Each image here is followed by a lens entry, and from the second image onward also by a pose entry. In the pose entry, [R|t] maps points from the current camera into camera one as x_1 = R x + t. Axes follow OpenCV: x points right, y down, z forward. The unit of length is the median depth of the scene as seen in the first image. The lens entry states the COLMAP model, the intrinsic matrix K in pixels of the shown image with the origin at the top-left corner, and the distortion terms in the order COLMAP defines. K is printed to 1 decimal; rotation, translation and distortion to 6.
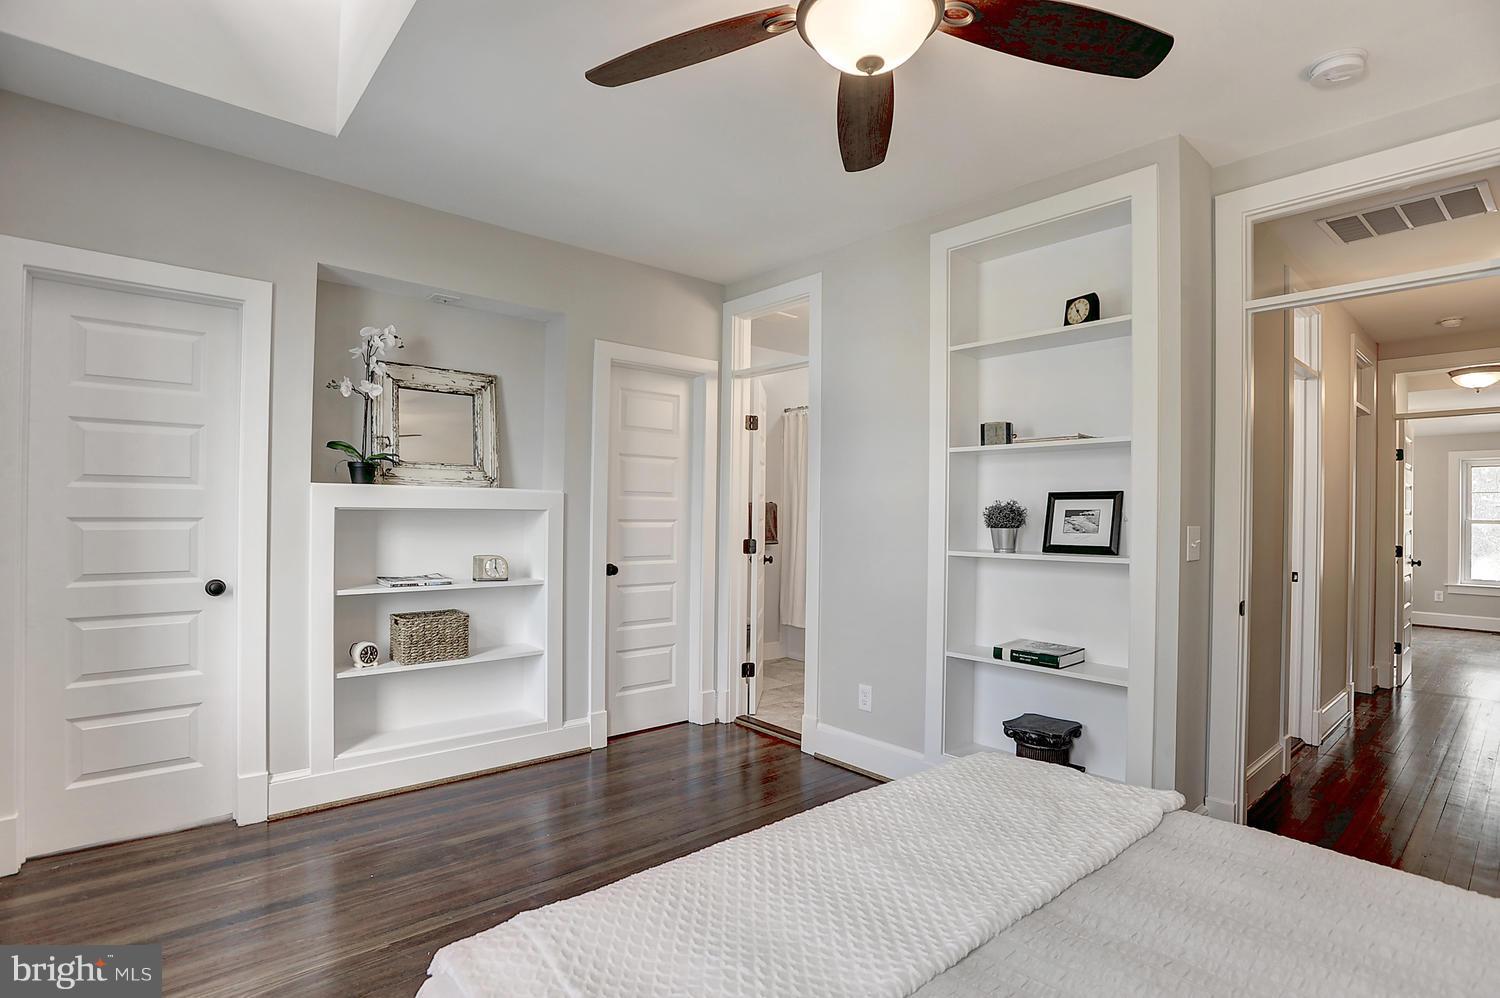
lens RADIAL K [[725.8, 0, 750.0], [0, 725.8, 499.0], [0, 0, 1]] dist [-0.071349, 0.026223]
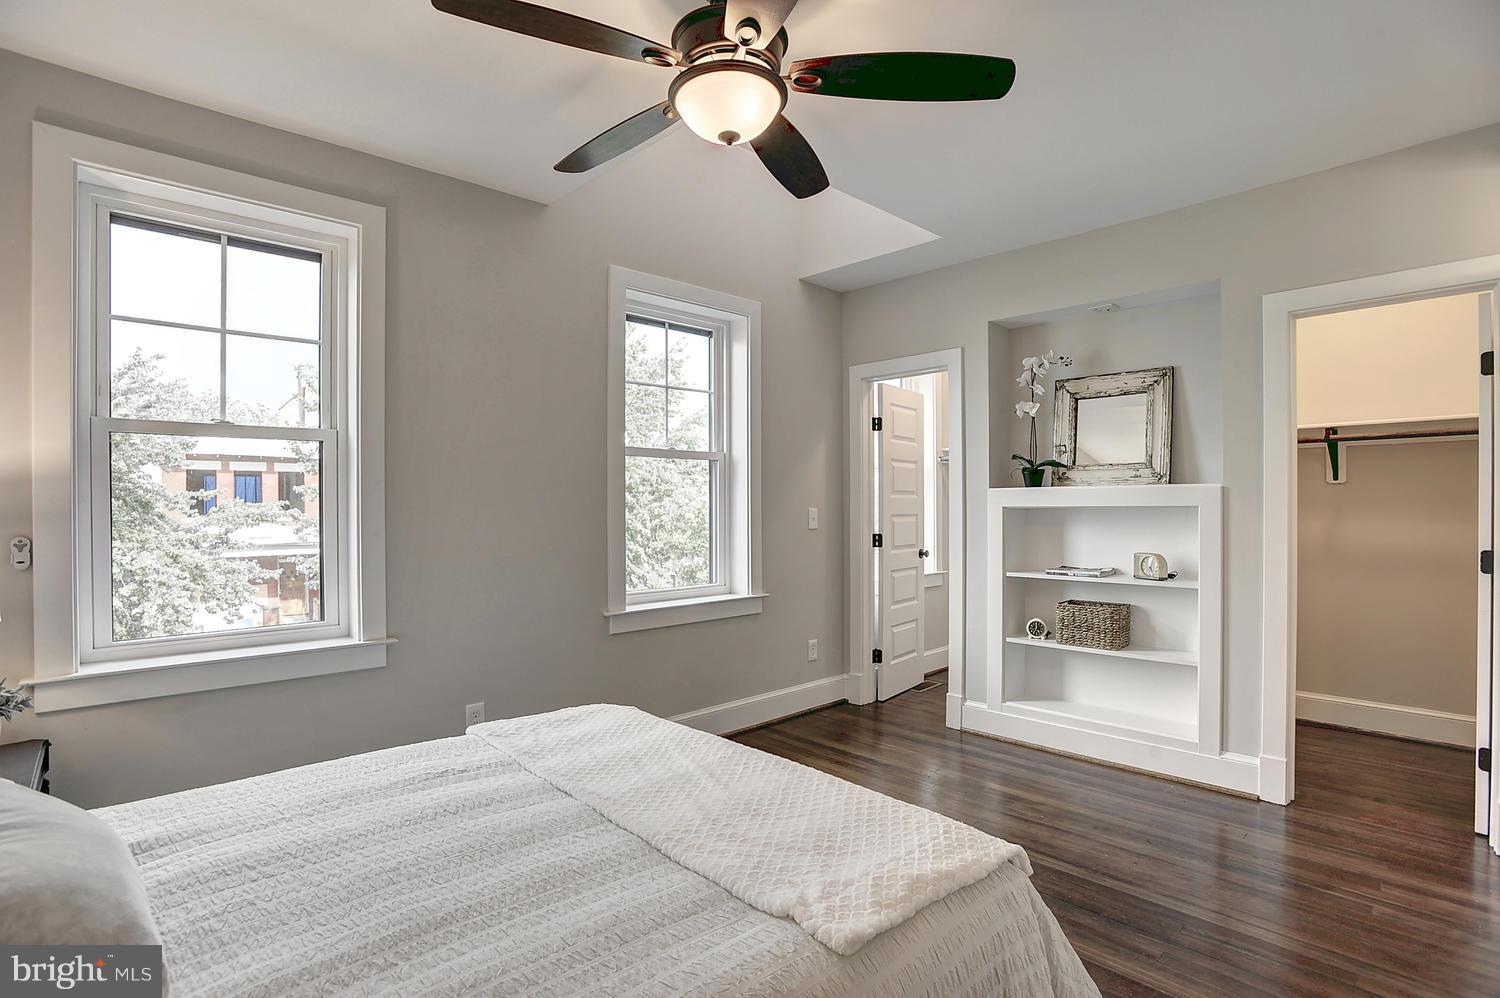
lens RADIAL K [[725.8, 0, 750.0], [0, 725.8, 499.0], [0, 0, 1]] dist [-0.071349, 0.026223]
pose [[0.042389, -0.023431, -0.998826, 0.618607], [0.020602, 0.999533, -0.022573, 0.015688], [0.998889, -0.019621, 0.042852, 0.438182]]
